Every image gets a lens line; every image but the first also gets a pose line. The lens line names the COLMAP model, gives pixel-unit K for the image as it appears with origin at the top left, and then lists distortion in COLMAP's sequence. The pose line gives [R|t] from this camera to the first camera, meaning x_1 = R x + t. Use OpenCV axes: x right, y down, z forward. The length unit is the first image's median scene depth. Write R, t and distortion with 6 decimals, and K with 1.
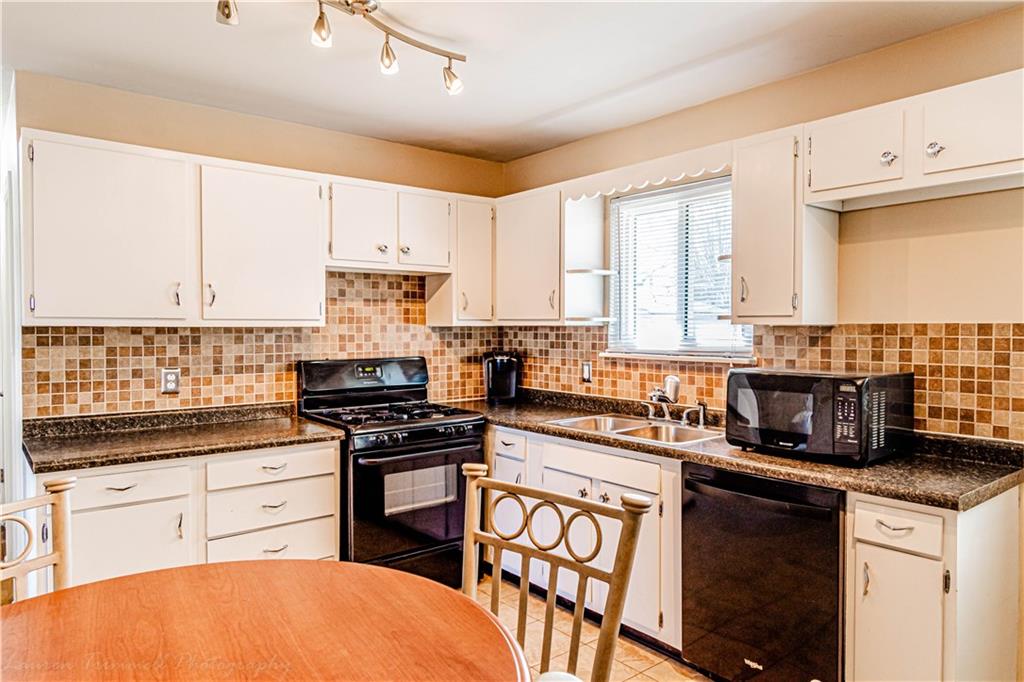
lens RADIAL K [[646.9, 0, 510.4], [0, 646.9, 341.0], [0, 0, 1]] dist [-0.023336, 0.002769]
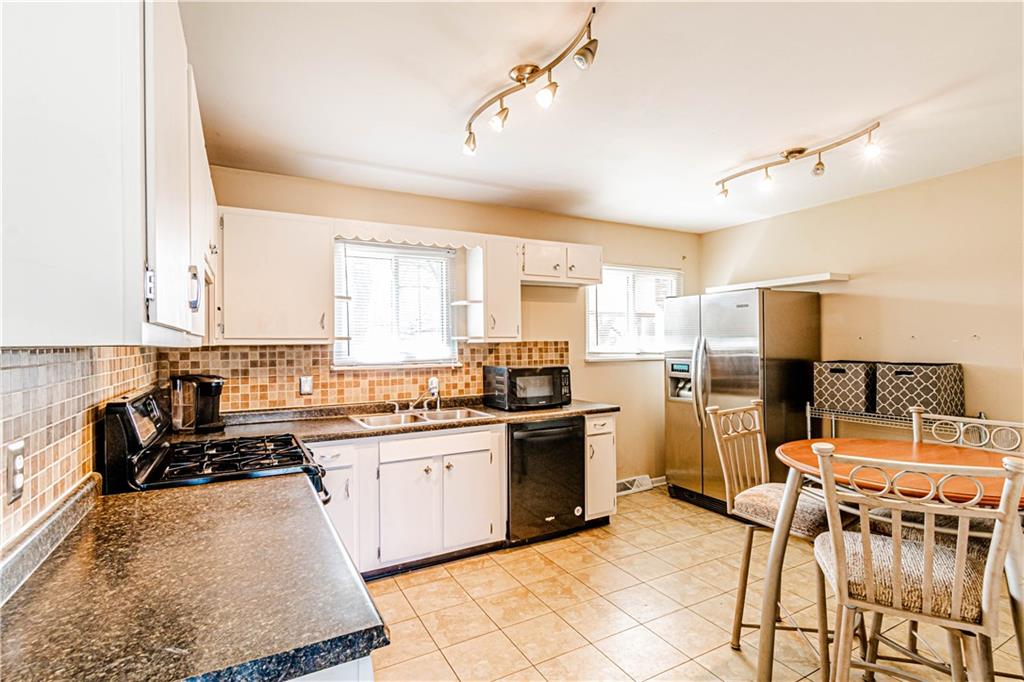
lens RADIAL K [[501.1, 0, 509.4], [0, 501.1, 339.4], [0, 0, 1]] dist [-0.003309, -0.002172]
pose [[0.184414, 0.004437, 0.982839, -0.770856], [0.032084, 0.999430, -0.010532, -0.013700], [-0.982325, 0.033476, 0.184167, 0.568706]]
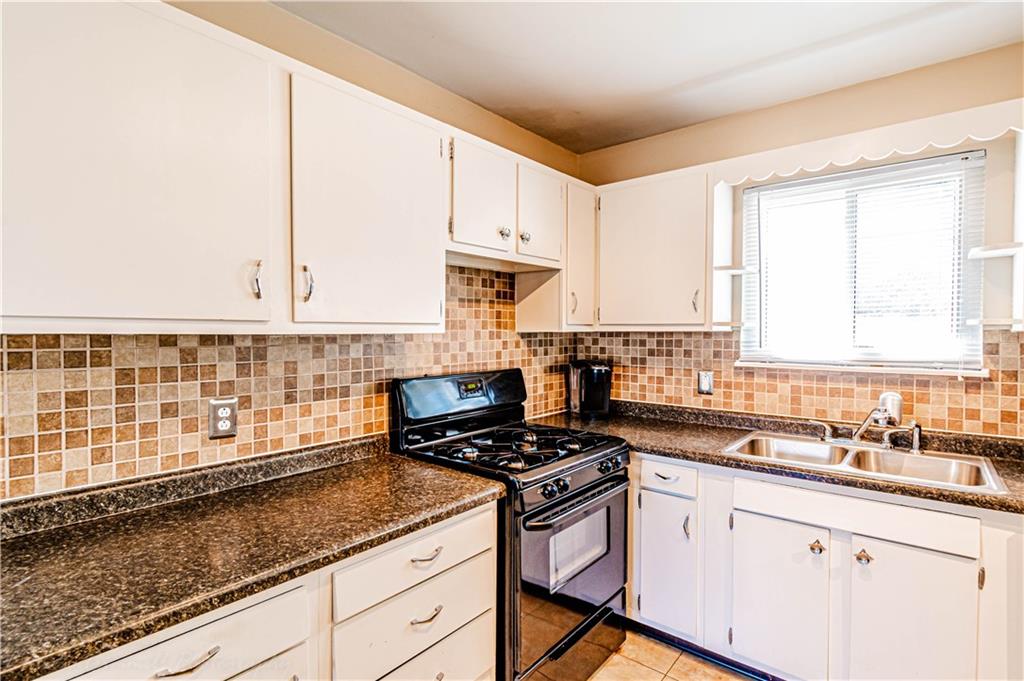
lens RADIAL K [[501.1, 0, 511.9], [0, 501.1, 341.1], [0, 0, 1]] dist [-0.003309, -0.002172]
pose [[0.981770, -0.004844, 0.190011, -0.319792], [0.005229, 0.999985, -0.001528, -0.012074], [-0.190001, 0.002493, 0.981781, 0.425690]]
